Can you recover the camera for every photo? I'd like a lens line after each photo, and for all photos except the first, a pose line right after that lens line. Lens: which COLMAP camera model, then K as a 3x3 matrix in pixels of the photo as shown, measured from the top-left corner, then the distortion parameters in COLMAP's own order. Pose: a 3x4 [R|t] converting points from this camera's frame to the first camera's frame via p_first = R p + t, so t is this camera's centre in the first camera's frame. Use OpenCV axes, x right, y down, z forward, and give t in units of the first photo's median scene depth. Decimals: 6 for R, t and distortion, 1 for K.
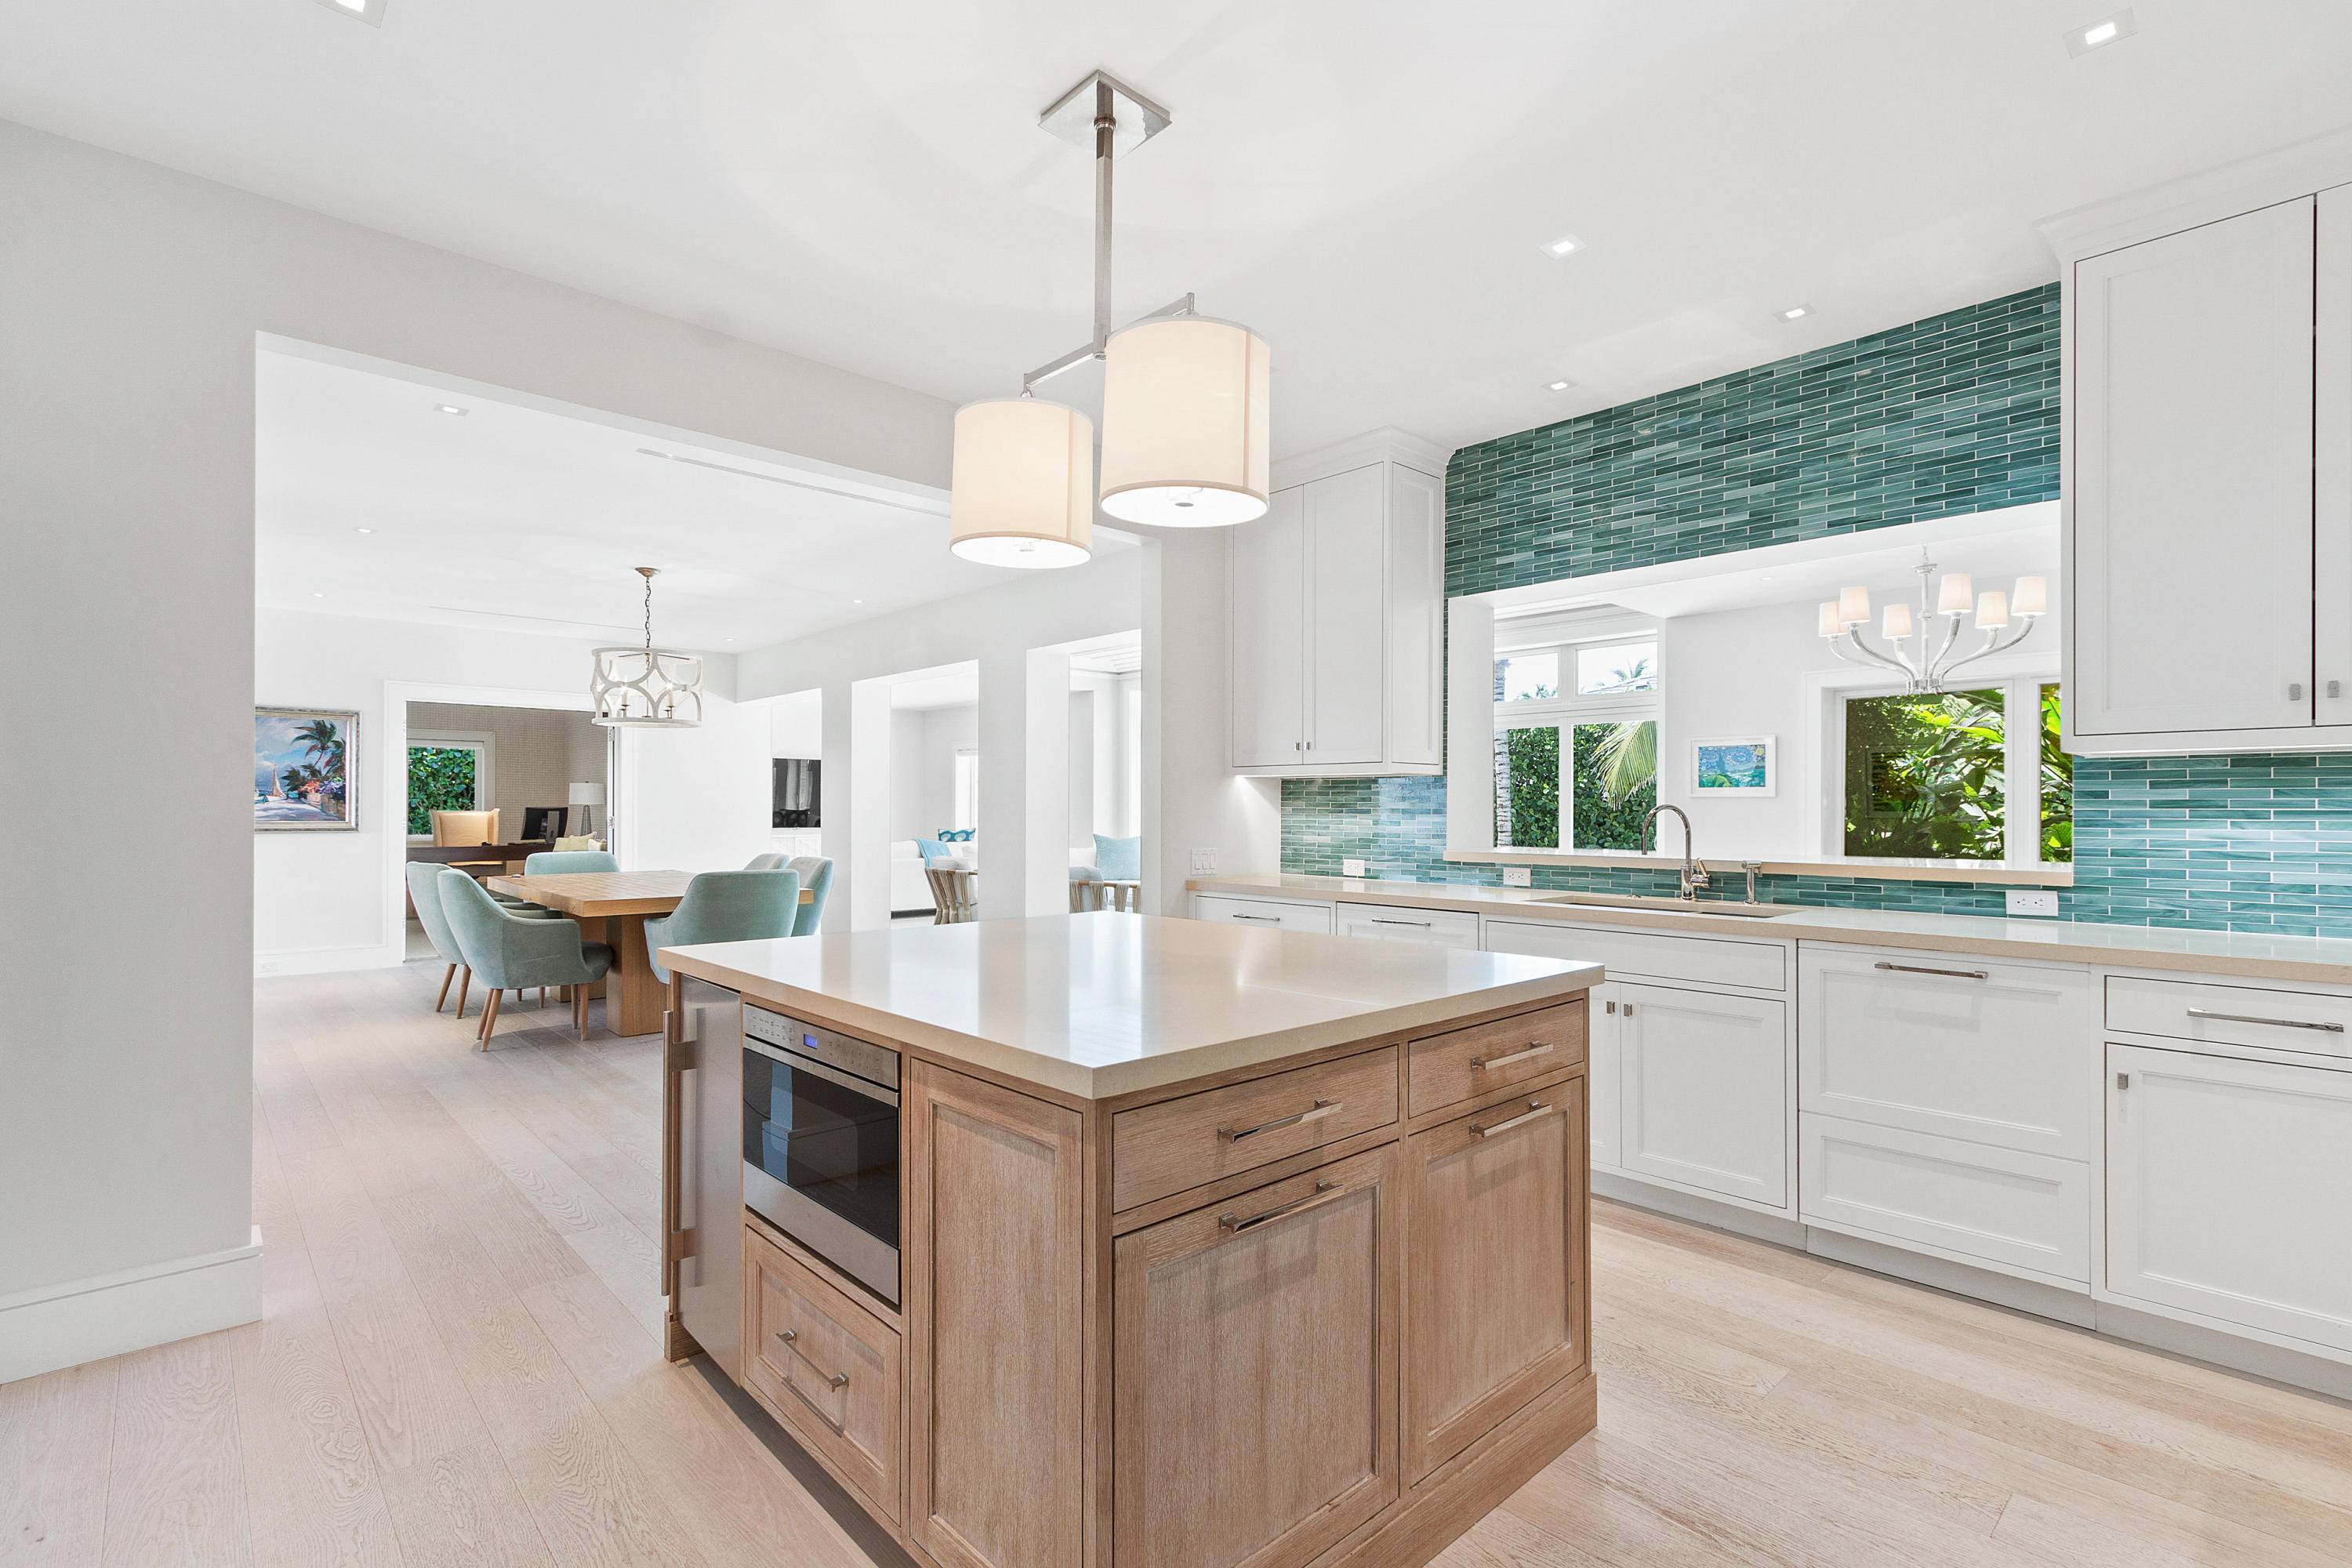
lens RADIAL K [[1085.3, 0, 1156.0], [0, 1085.3, 800.6], [0, 0, 1]] dist [0.004364, 0.000953]
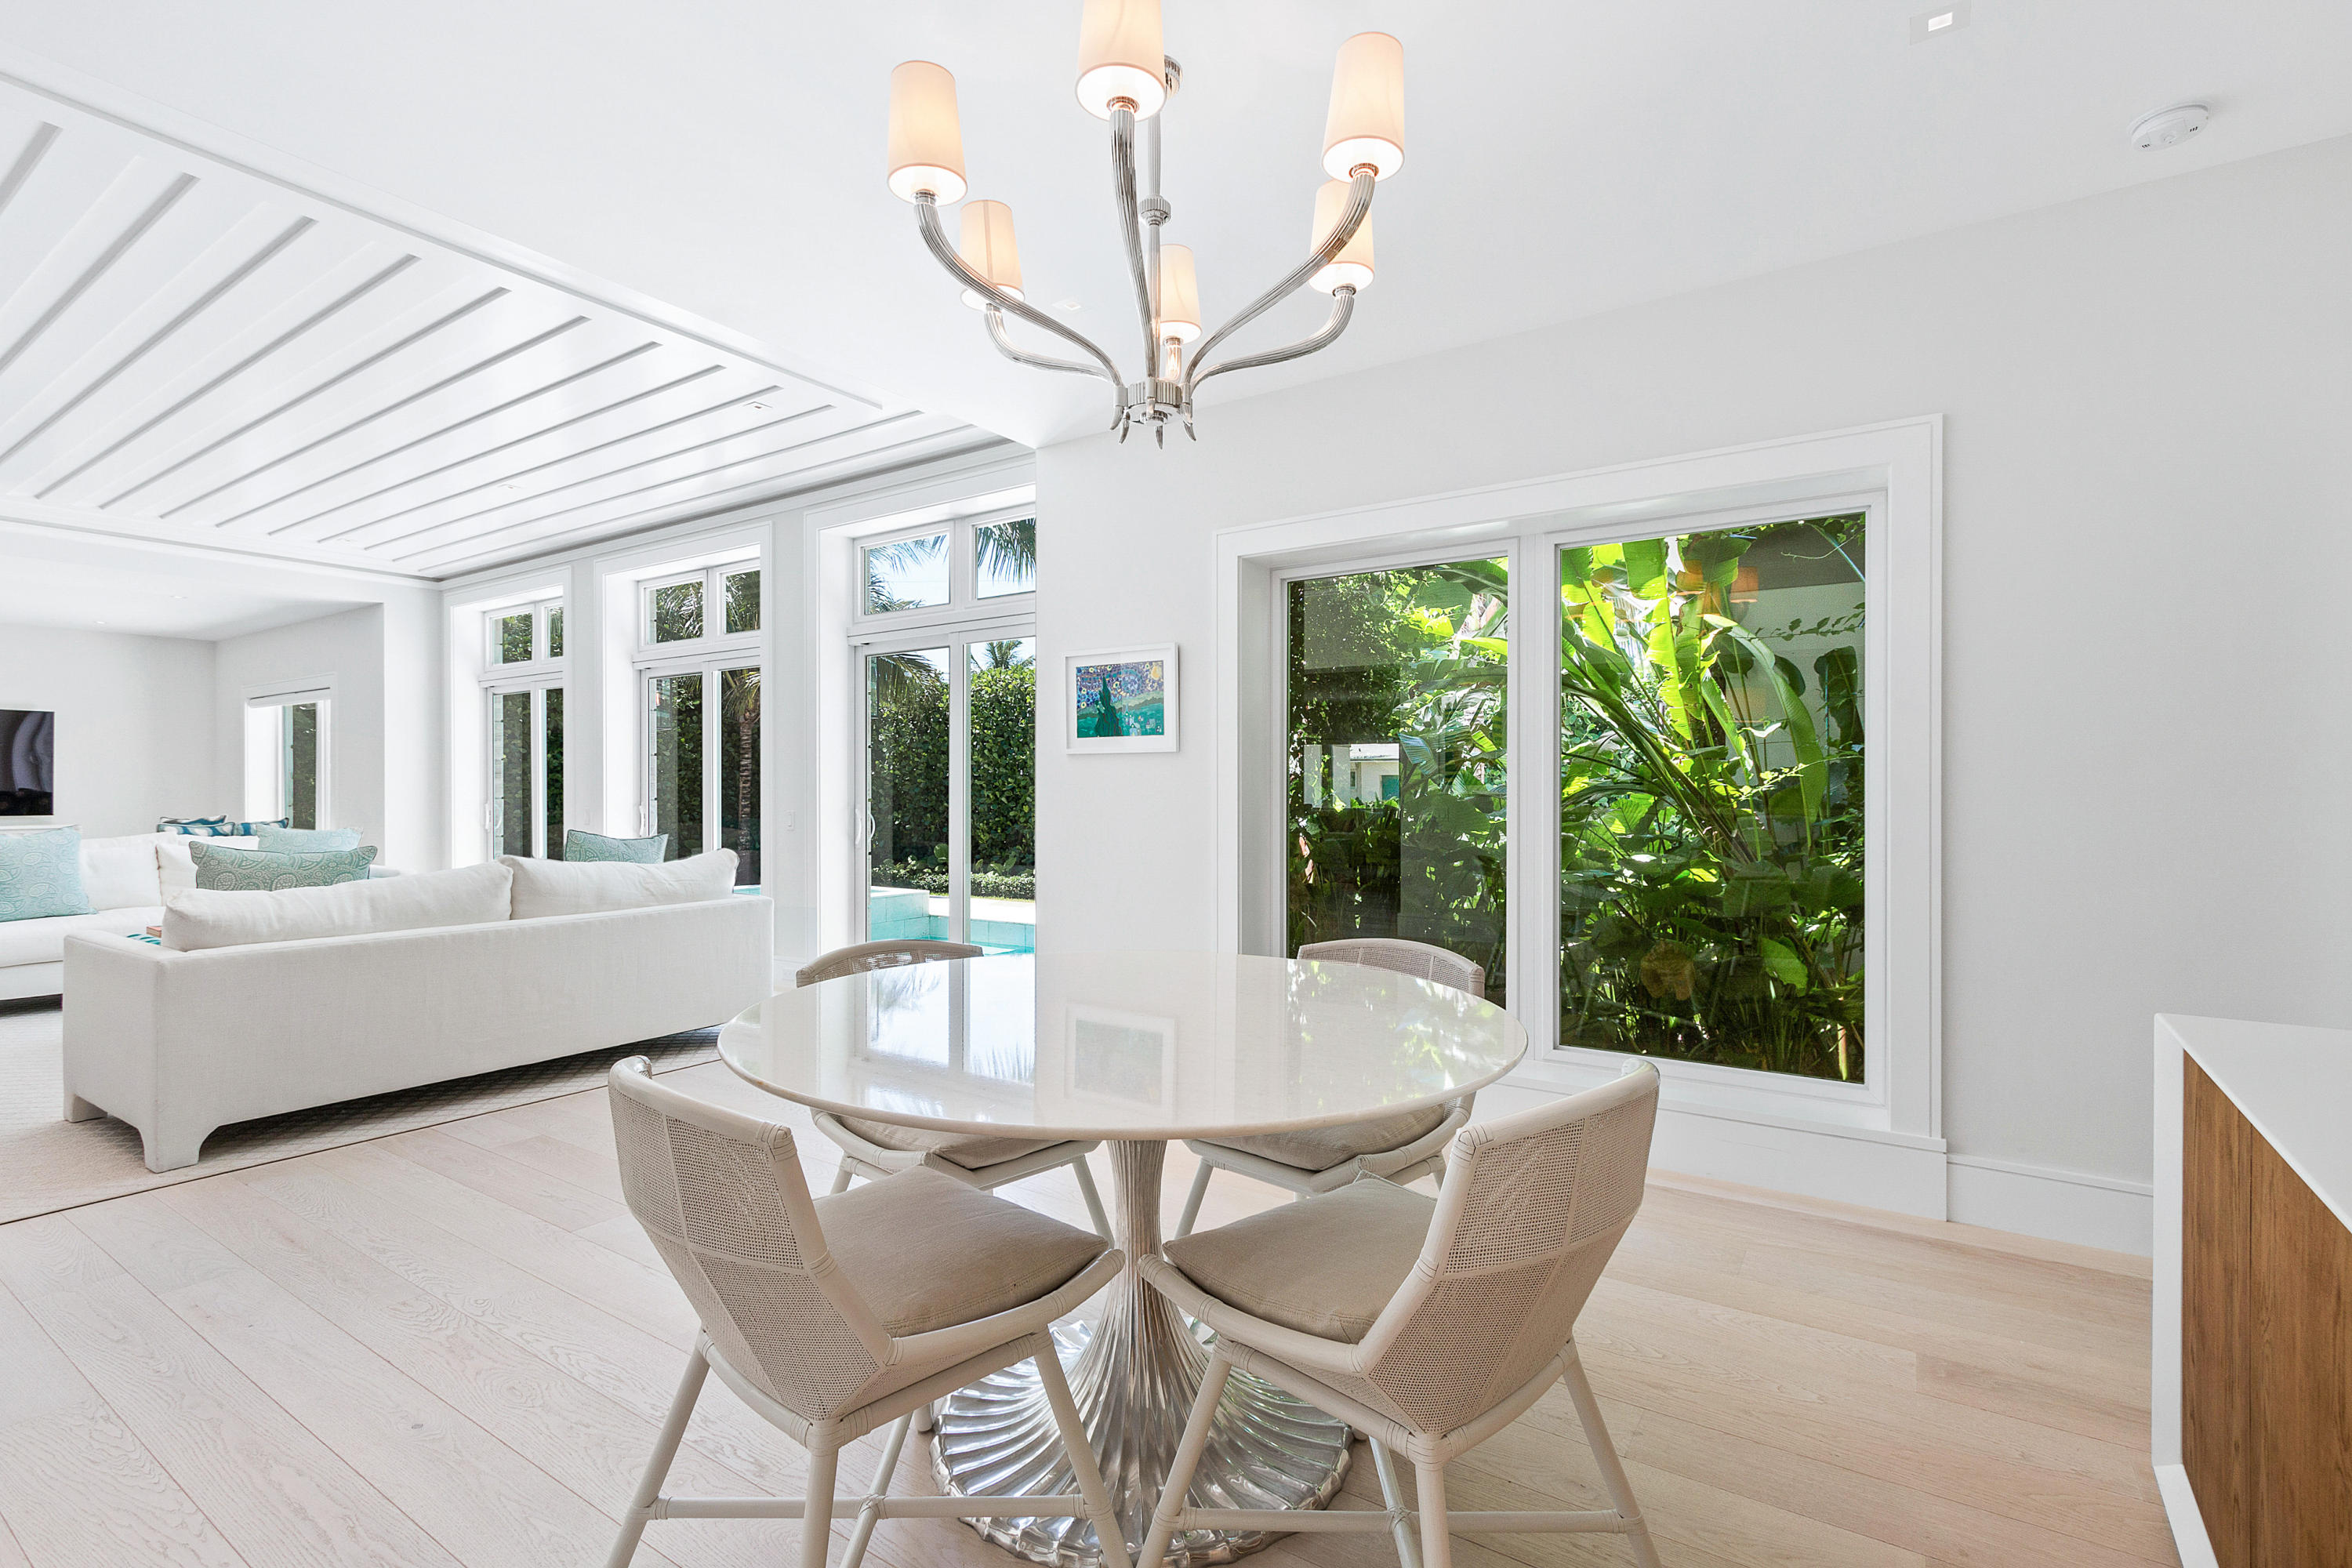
lens RADIAL K [[1085.3, 0, 1187.9], [0, 1085.3, 794.6], [0, 0, 1]] dist [0.004364, 0.000953]
pose [[0.972521, -0.002420, 0.232801, 0.701739], [0.000471, 0.999964, 0.008428, 0.022437], [-0.232813, -0.008086, 0.972488, 0.703190]]
